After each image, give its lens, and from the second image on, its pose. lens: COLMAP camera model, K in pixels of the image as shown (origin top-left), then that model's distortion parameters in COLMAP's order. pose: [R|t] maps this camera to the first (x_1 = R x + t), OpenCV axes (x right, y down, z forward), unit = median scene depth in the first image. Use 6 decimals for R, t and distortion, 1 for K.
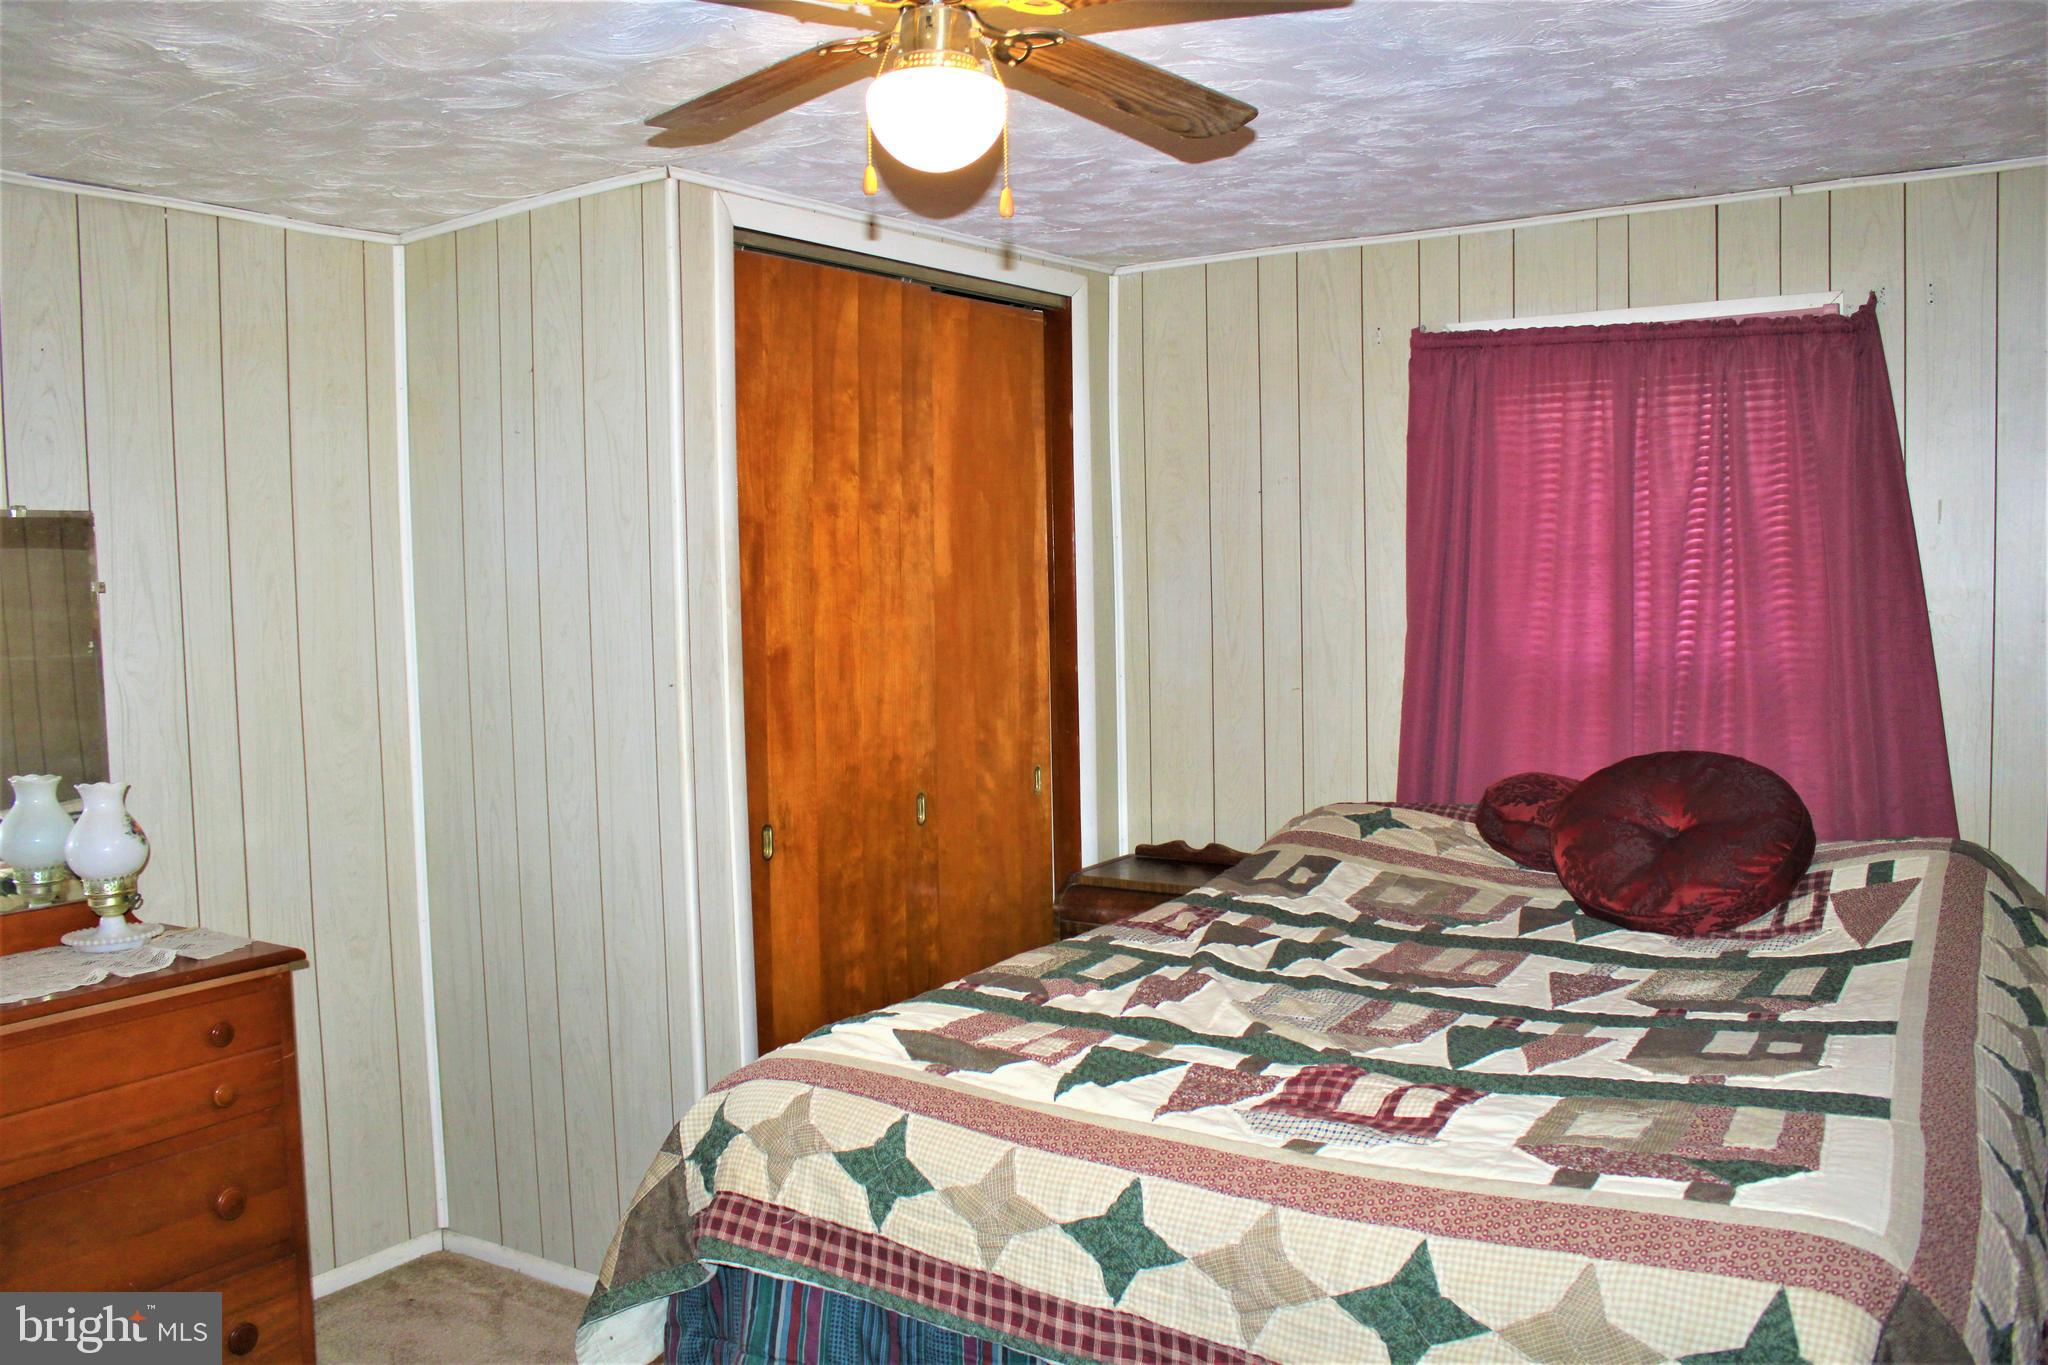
lens RADIAL K [[1705.7, 0, 1013.6], [0, 1705.7, 683.9], [0, 0, 1]] dist [-0.154688, 0.156082]
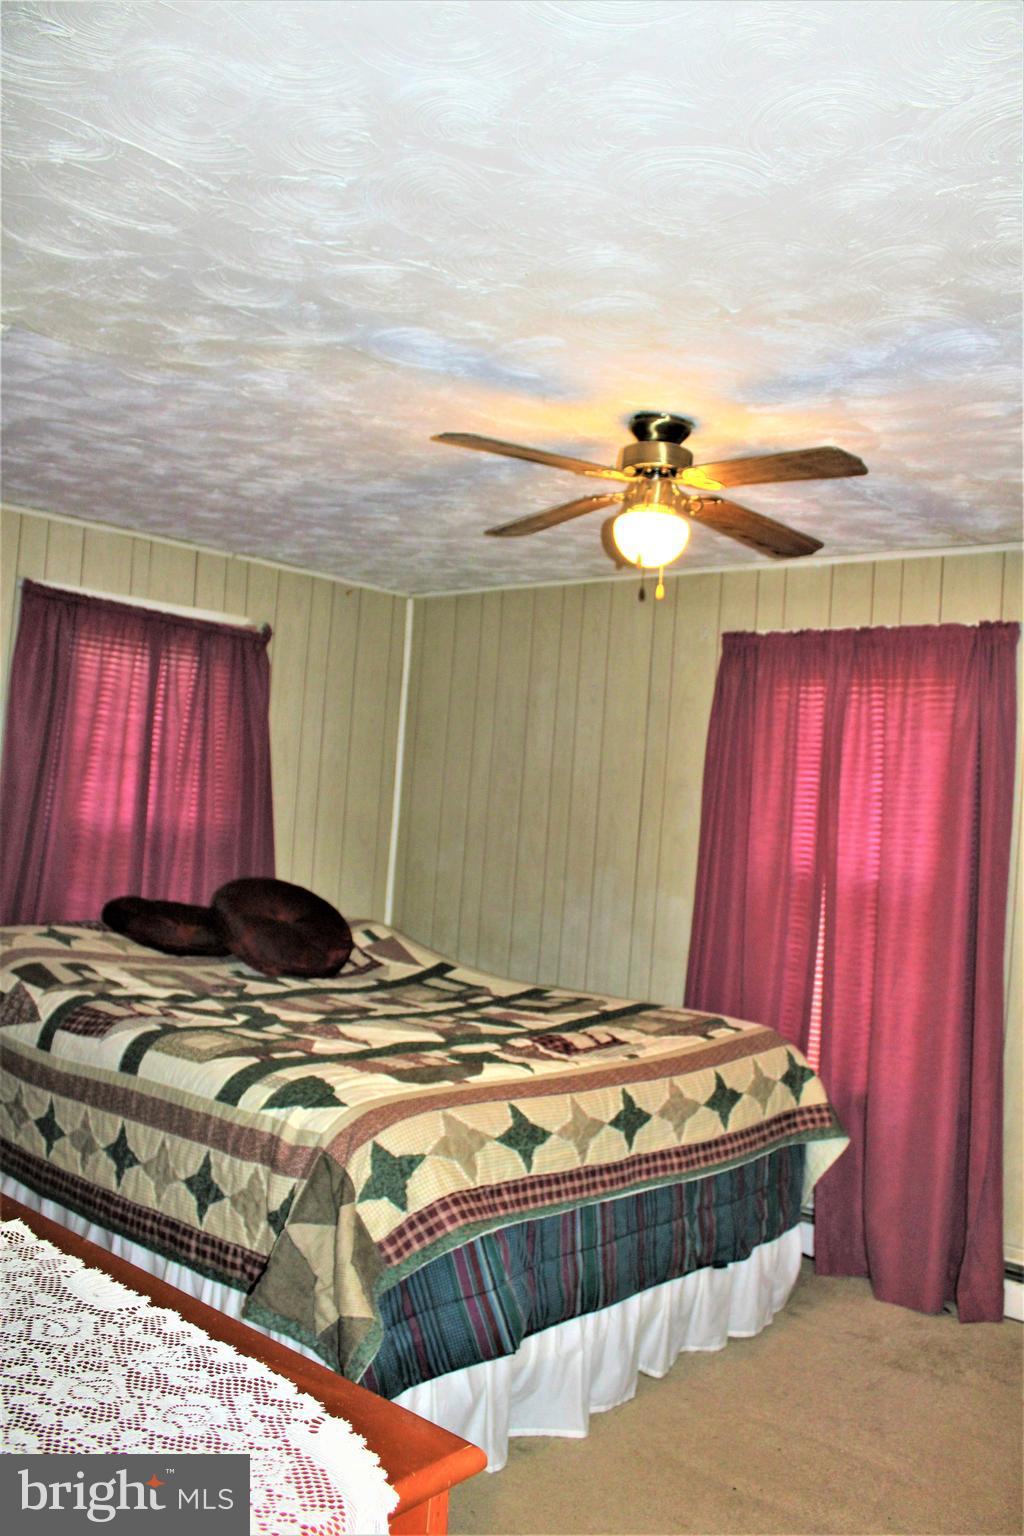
lens RADIAL K [[1279.3, 0, 512.1], [0, 1279.3, 773.8], [0, 0, 1]] dist [-0.154688, 0.156082]
pose [[0.146078, 0.050990, 0.987958, -0.745532], [0.002151, 0.998652, -0.051860, 0.002430], [-0.989271, 0.009701, 0.145771, 0.476206]]
